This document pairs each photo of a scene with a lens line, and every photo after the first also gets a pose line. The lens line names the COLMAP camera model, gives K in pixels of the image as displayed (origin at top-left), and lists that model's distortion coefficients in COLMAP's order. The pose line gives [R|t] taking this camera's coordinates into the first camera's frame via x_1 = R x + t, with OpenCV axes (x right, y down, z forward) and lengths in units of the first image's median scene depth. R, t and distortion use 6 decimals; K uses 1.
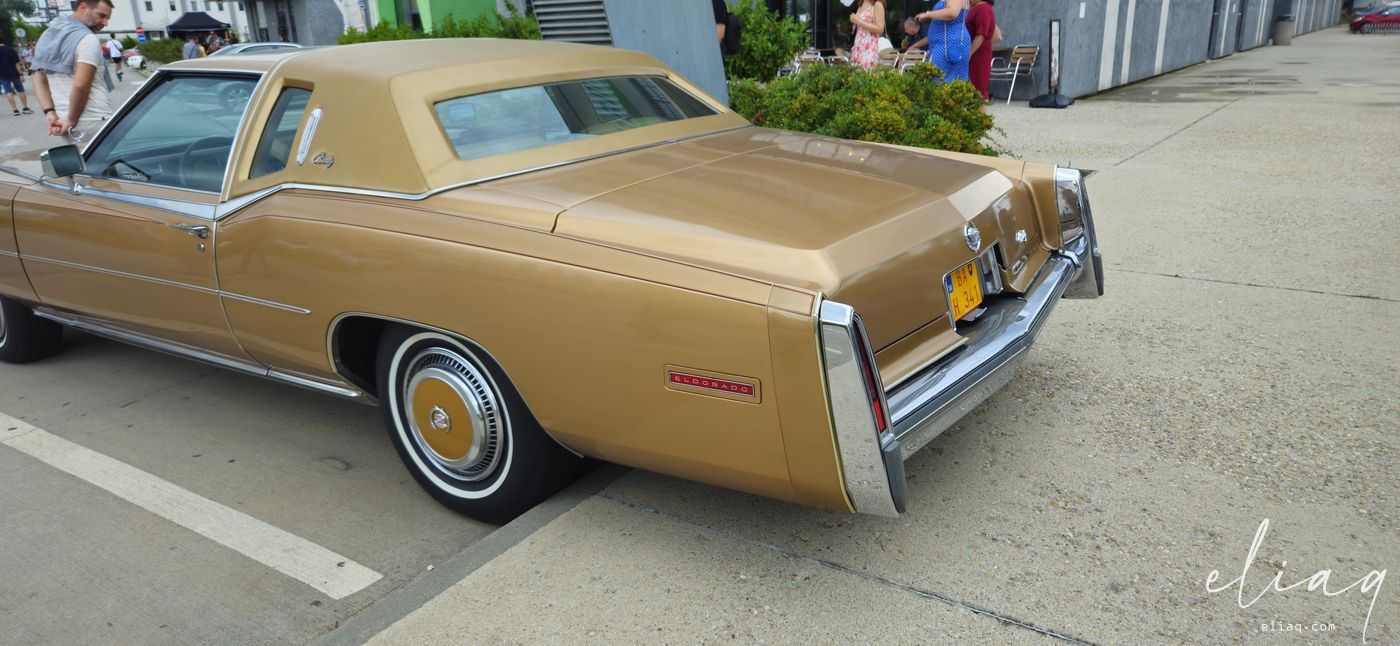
lens RADIAL K [[1031.1, 0, 698.8], [0, 1031.1, 306.0], [0, 0, 1]] dist [0.092380, -0.083609]
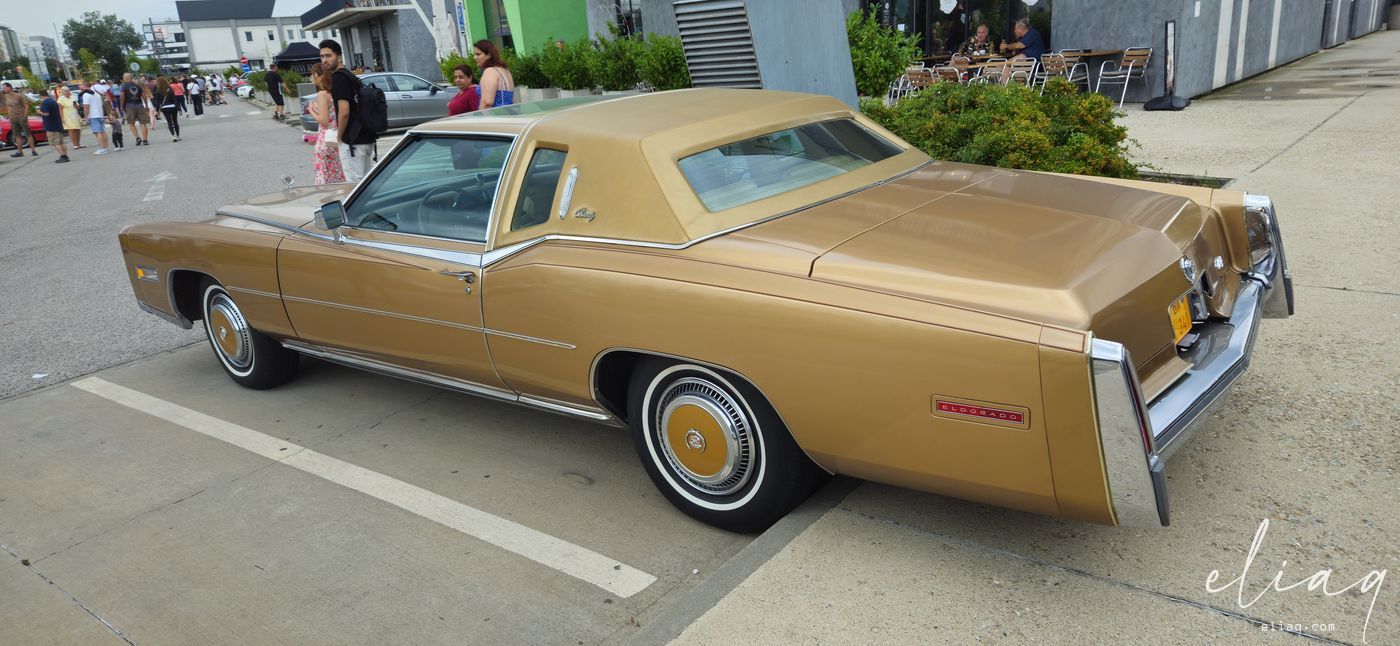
lens RADIAL K [[1023.8, 0, 700.0], [0, 1023.8, 323.0], [0, 0, 1]] dist [0.101369, -0.094930]
pose [[0.996695, -0.019514, -0.078859, -0.138414], [0.020244, 0.999759, 0.008466, -0.025991], [0.078674, -0.010035, 0.996850, -0.104391]]
